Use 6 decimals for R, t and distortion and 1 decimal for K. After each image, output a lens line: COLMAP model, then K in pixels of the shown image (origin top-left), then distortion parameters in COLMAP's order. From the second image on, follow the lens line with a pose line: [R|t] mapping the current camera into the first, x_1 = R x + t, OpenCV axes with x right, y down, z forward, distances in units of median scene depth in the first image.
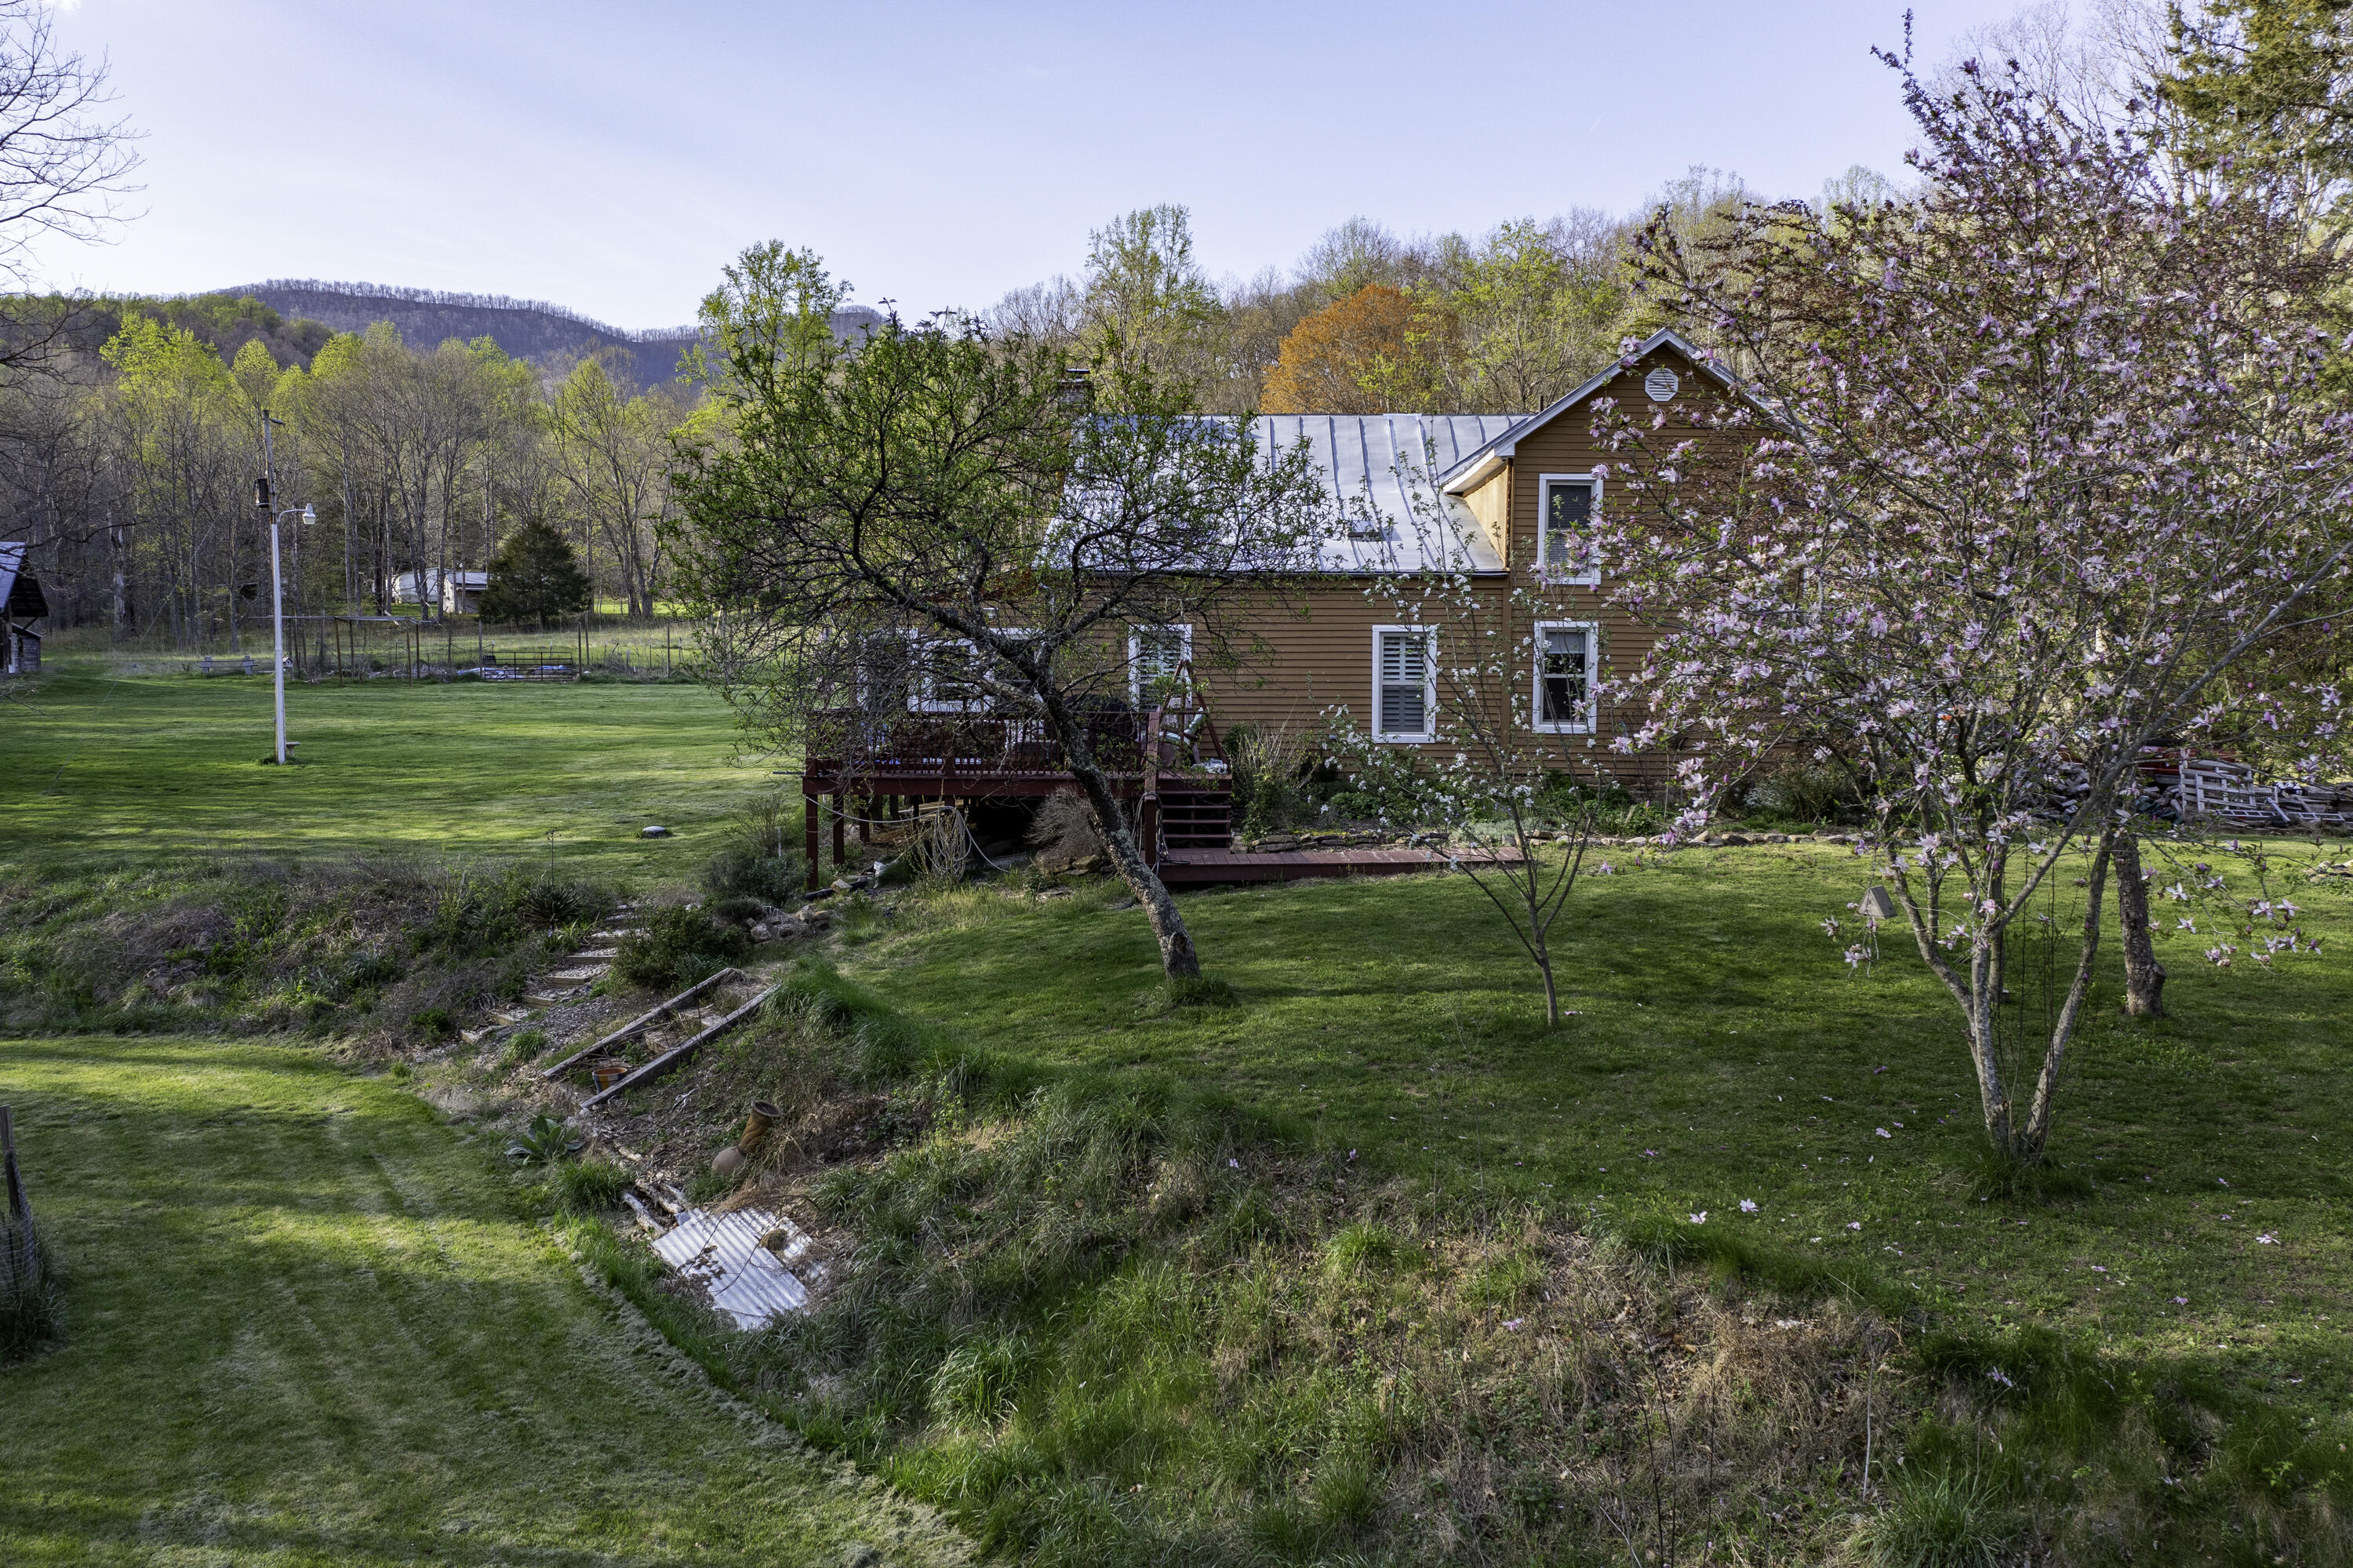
lens RADIAL K [[1922.4, 0, 1176.7], [0, 1922.4, 744.4], [0, 0, 1]] dist [-0.006589, 0.019890]
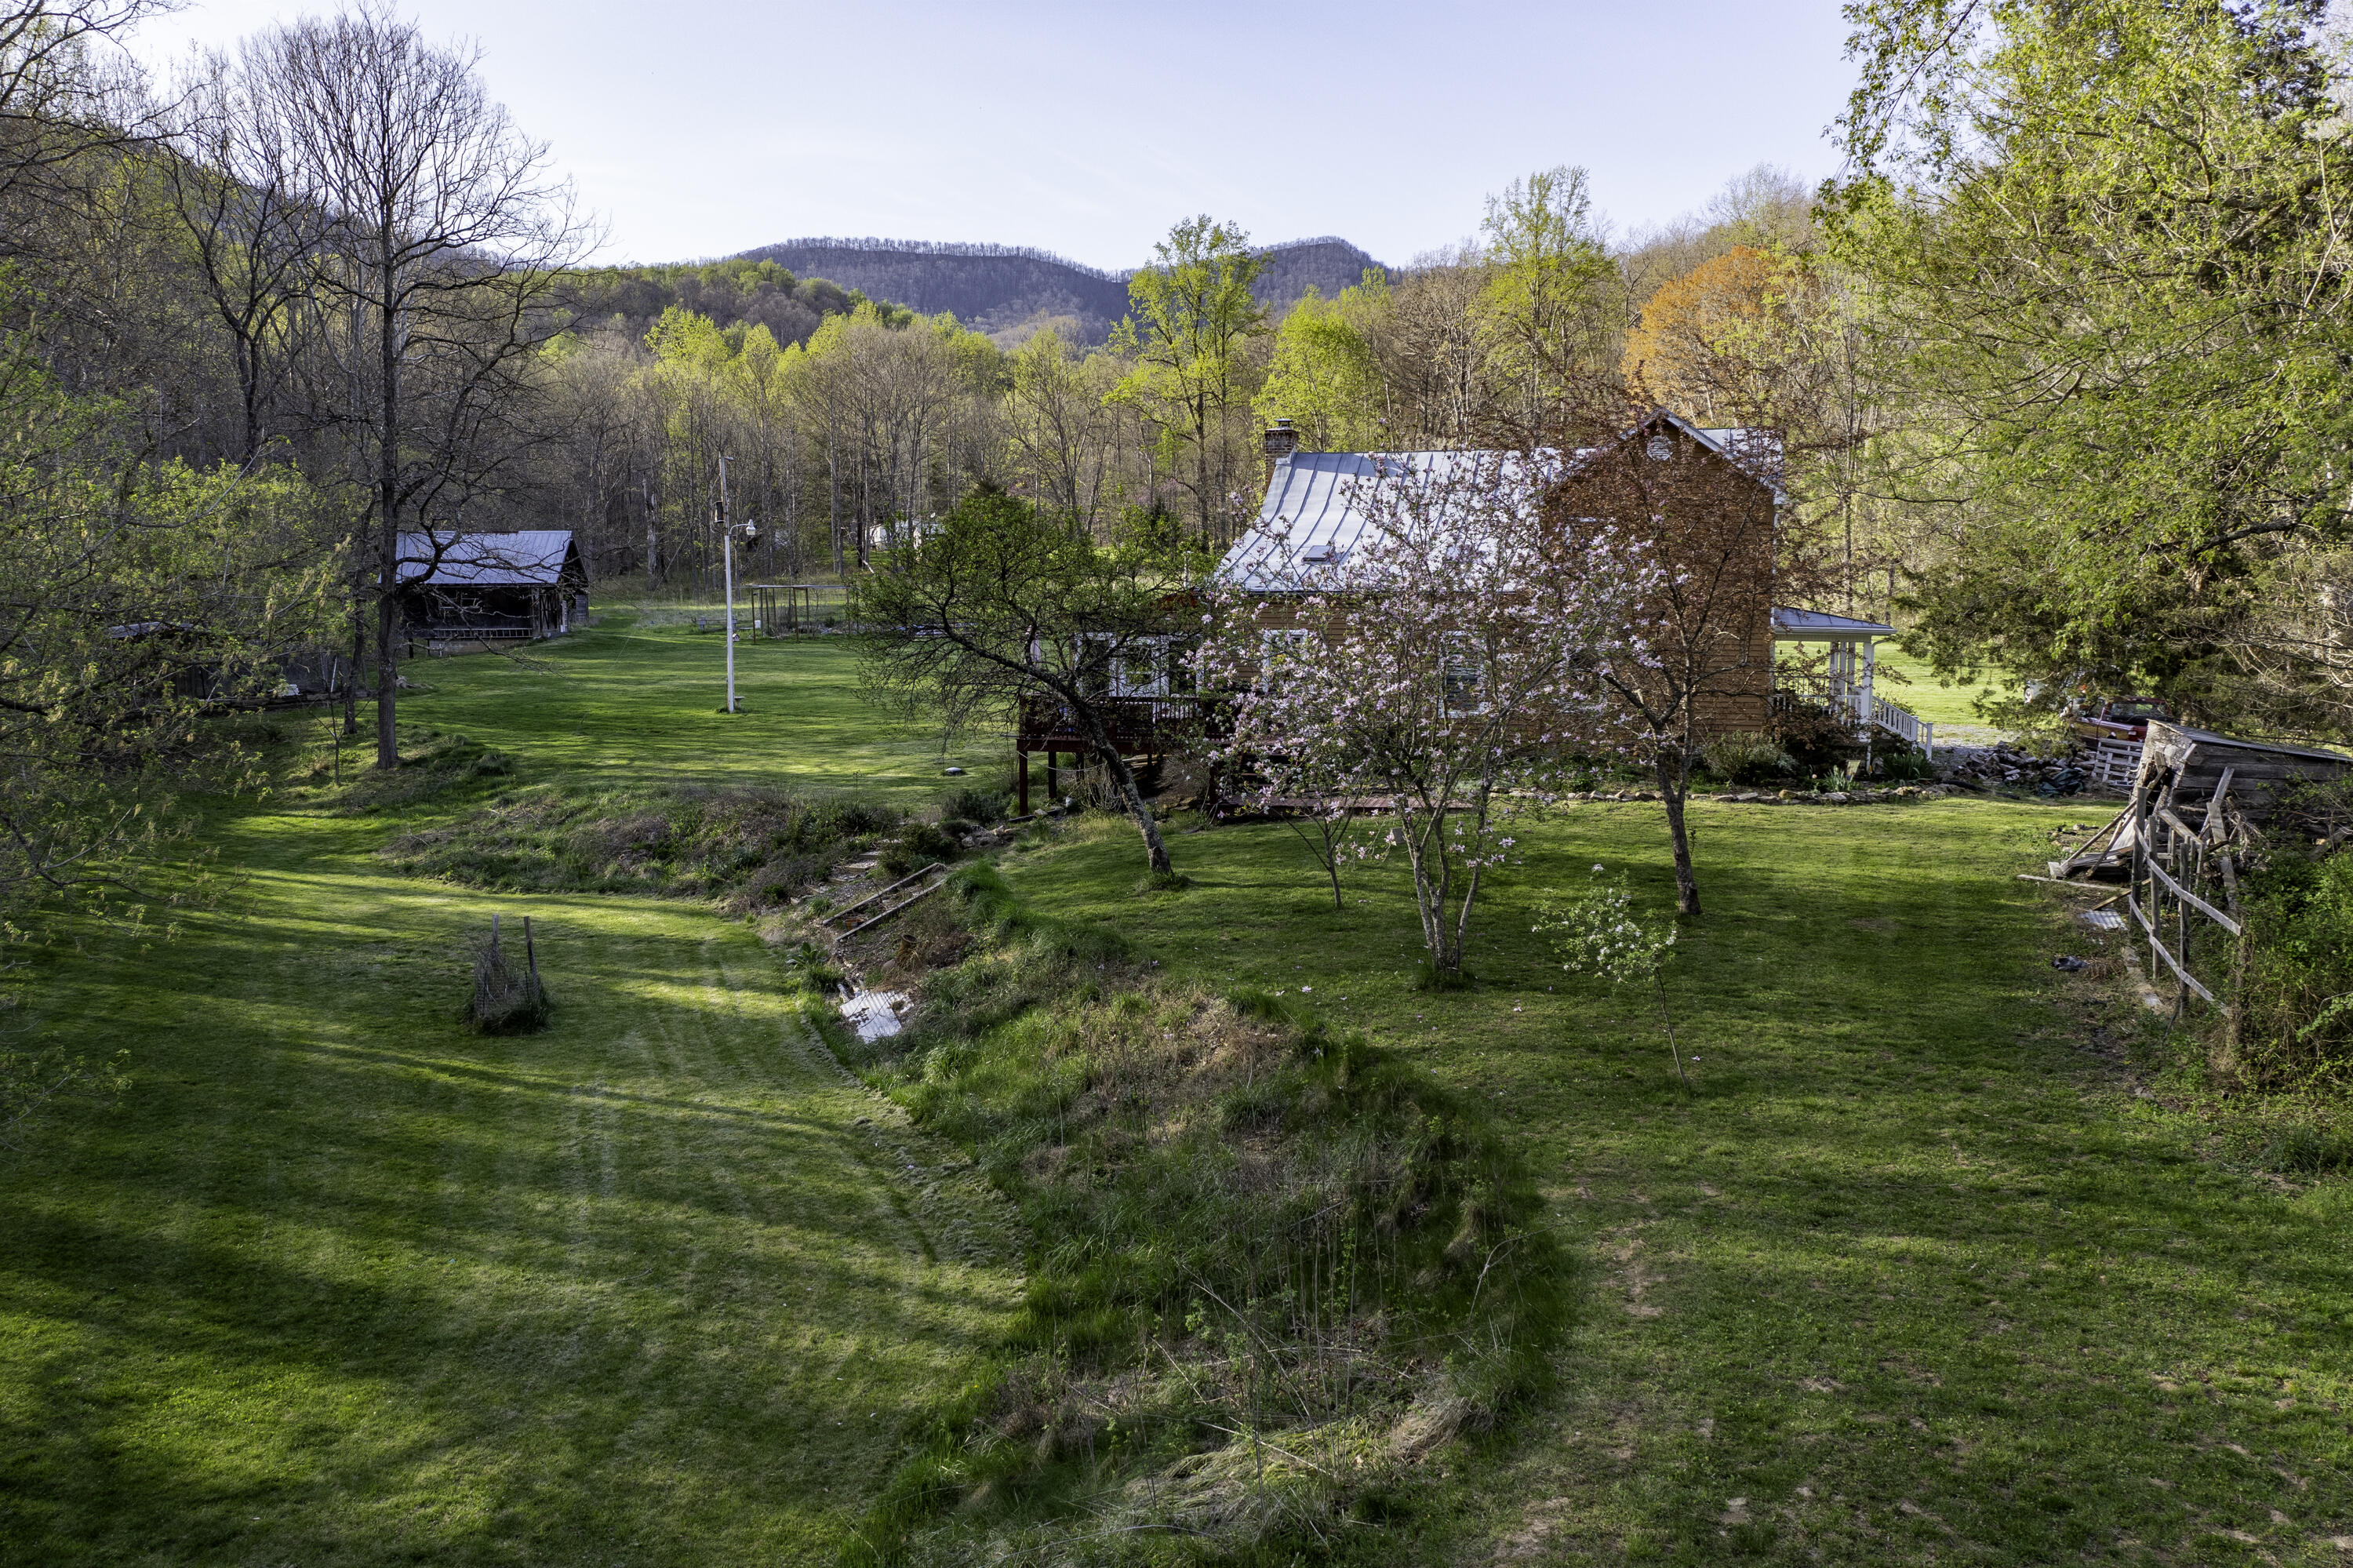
lens RADIAL K [[1922.4, 0, 1176.7], [0, 1922.4, 744.4], [0, 0, 1]] dist [-0.006589, 0.019890]
pose [[0.970371, 0.017316, -0.240998, 0.290713], [-0.008193, 0.999213, 0.038806, -0.038839], [0.241480, -0.035682, 0.969749, -0.423057]]
